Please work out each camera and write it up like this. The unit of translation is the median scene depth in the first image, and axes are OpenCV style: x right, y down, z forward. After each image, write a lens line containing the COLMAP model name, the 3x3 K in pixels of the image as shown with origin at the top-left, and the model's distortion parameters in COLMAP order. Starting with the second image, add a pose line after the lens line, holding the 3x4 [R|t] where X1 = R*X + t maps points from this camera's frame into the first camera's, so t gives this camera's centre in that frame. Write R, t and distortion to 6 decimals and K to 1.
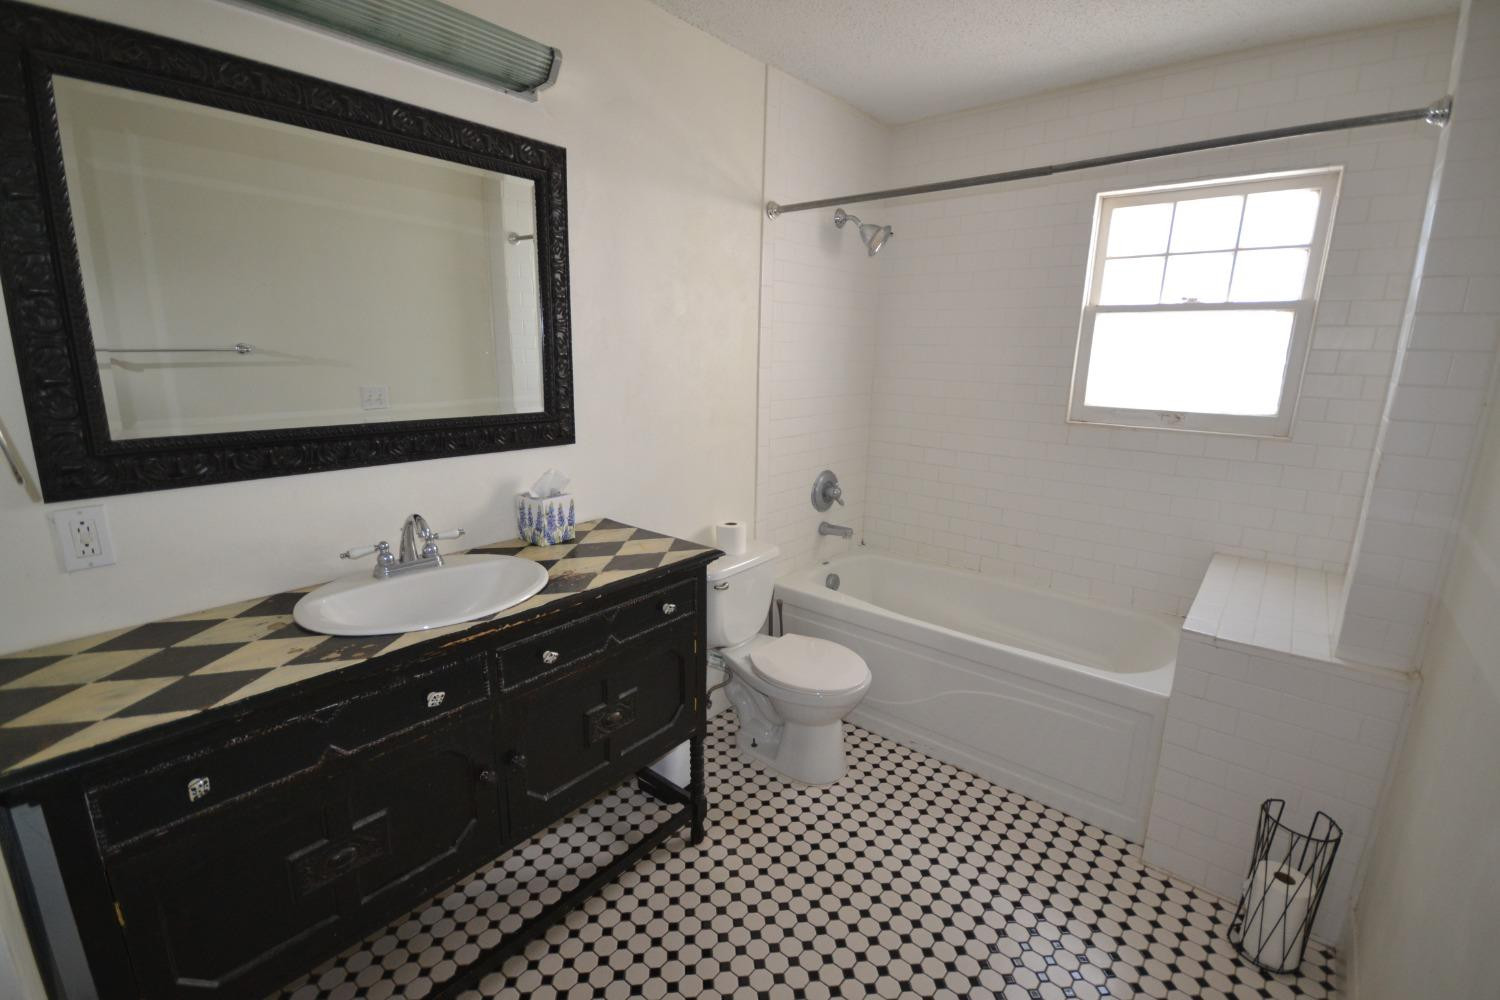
lens RADIAL K [[667.0, 0, 742.1], [0, 667.0, 502.3], [0, 0, 1]] dist [0.000757, -0.002729]
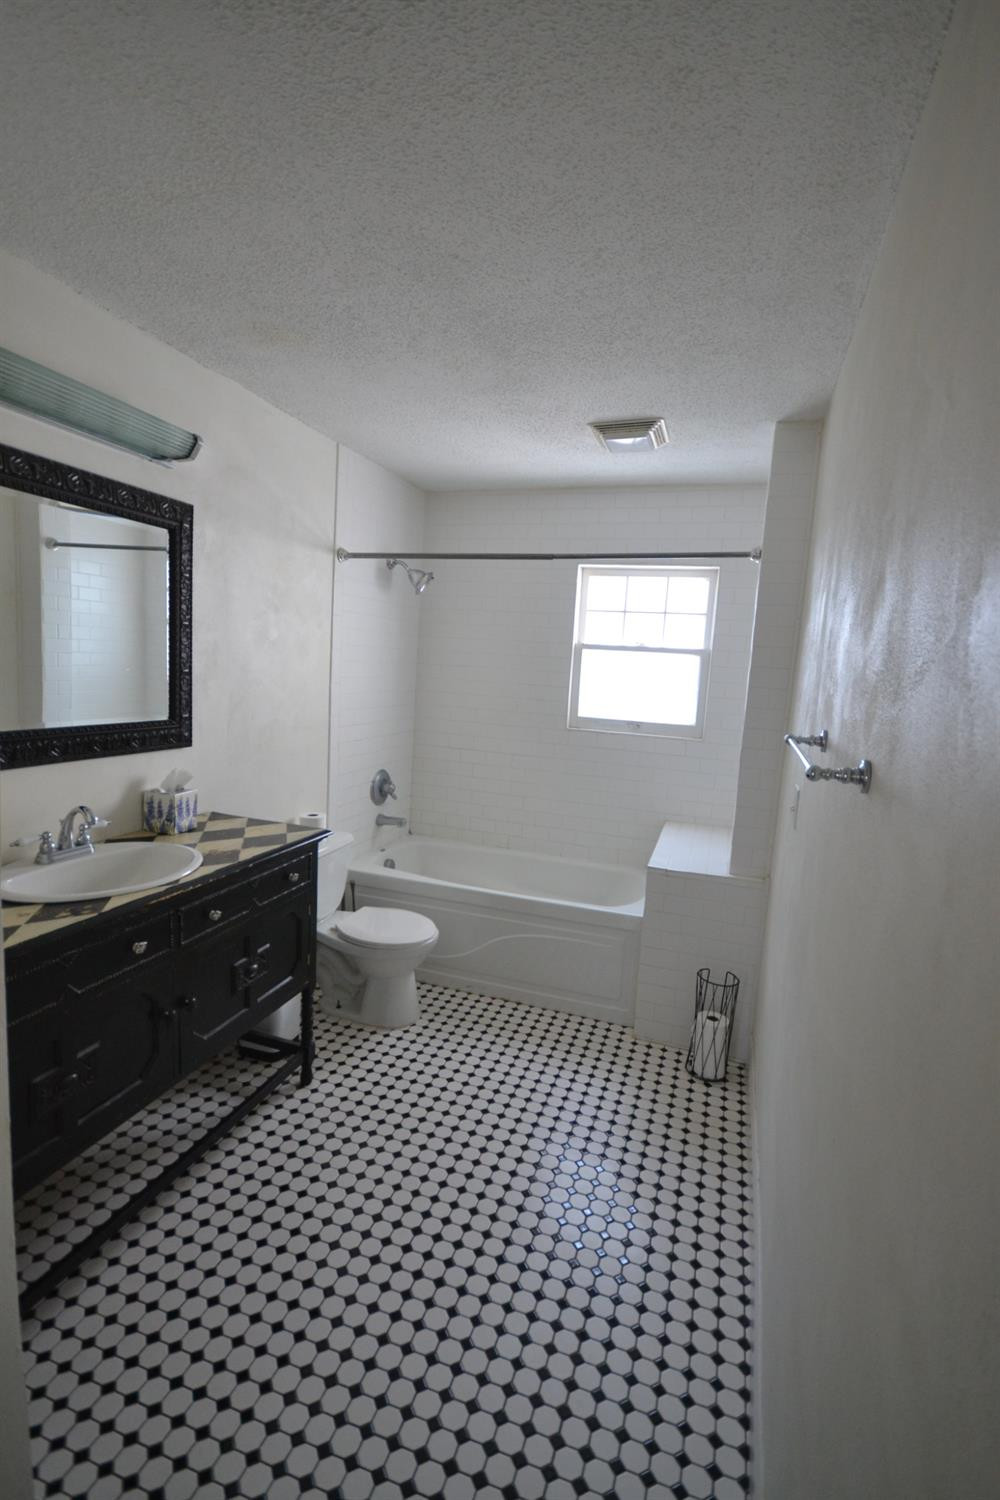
lens RADIAL K [[667.0, 0, 502.9], [0, 667.0, 749.9], [0, 0, 1]] dist [0.000757, -0.002729]
pose [[0.931629, -0.011005, 0.363245, -0.171769], [0.042506, 0.995981, -0.078842, 0.032847], [-0.360917, 0.088891, 0.928352, -0.276615]]
